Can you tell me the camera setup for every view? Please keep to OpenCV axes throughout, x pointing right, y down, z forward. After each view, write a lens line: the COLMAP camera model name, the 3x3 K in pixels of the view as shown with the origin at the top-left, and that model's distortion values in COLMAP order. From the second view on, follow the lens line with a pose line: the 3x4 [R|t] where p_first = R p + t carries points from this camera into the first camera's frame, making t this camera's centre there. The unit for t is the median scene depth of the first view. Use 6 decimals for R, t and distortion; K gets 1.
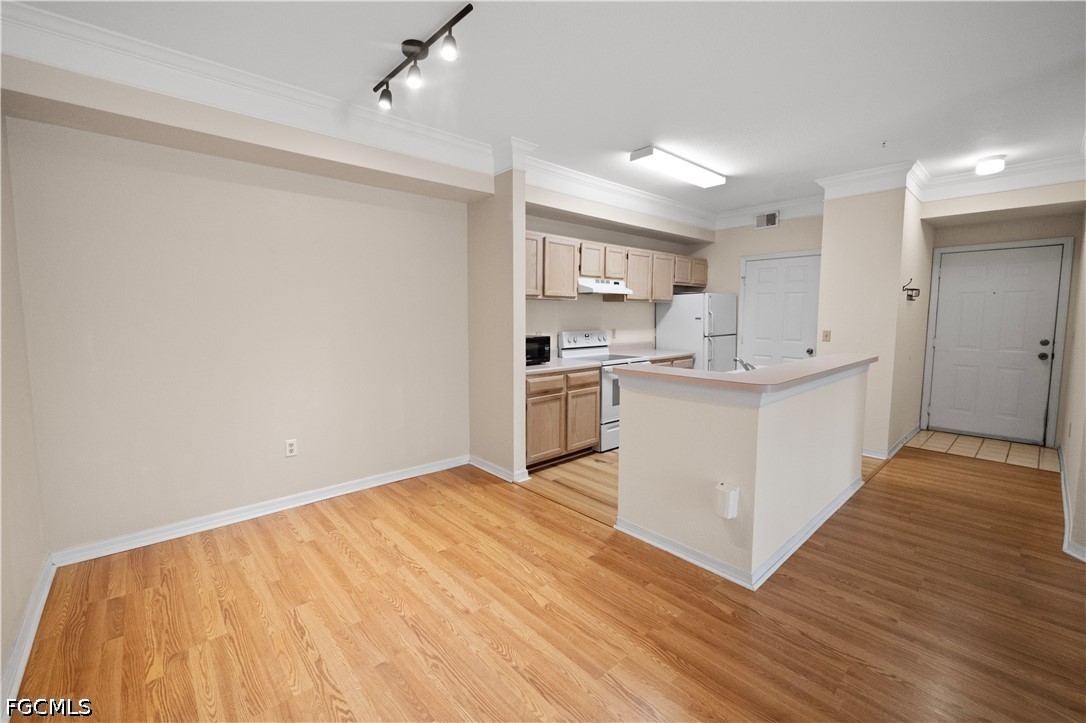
lens RADIAL K [[449.8, 0, 534.3], [0, 449.8, 354.3], [0, 0, 1]] dist [-0.007358, 0.000904]
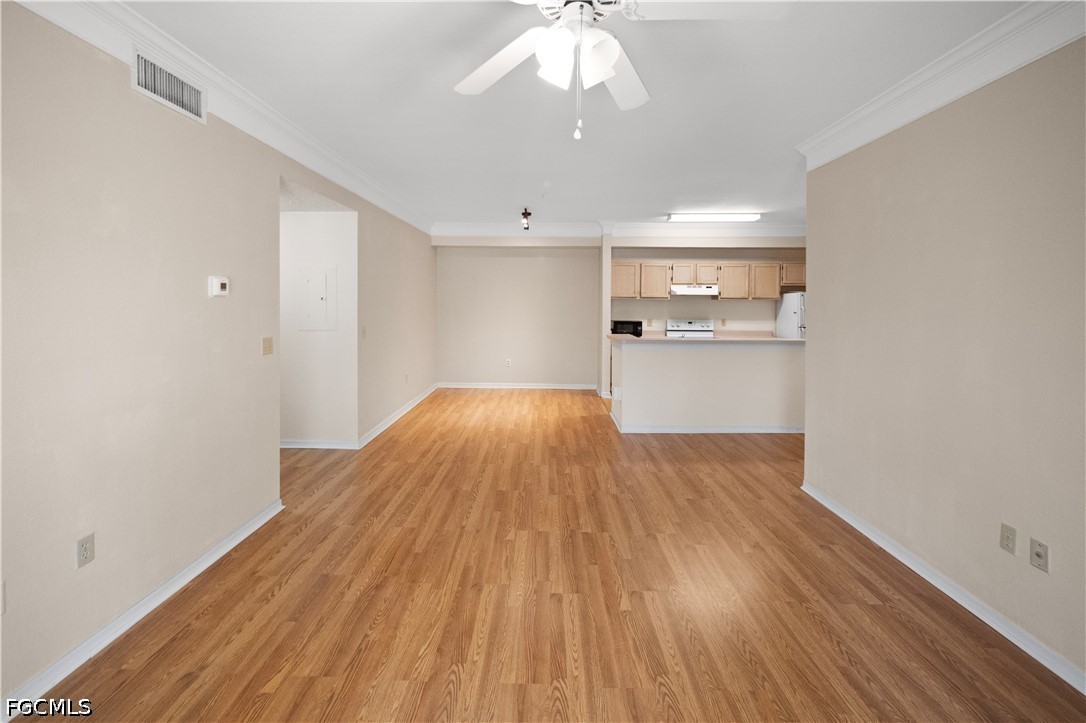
lens RADIAL K [[449.8, 0, 532.2], [0, 449.8, 313.7], [0, 0, 1]] dist [-0.007358, 0.000904]
pose [[0.729802, 0.018724, -0.683402, 0.907589], [-0.068058, 0.996649, -0.045373, 0.037563], [0.680263, 0.079625, 0.728631, -0.524286]]
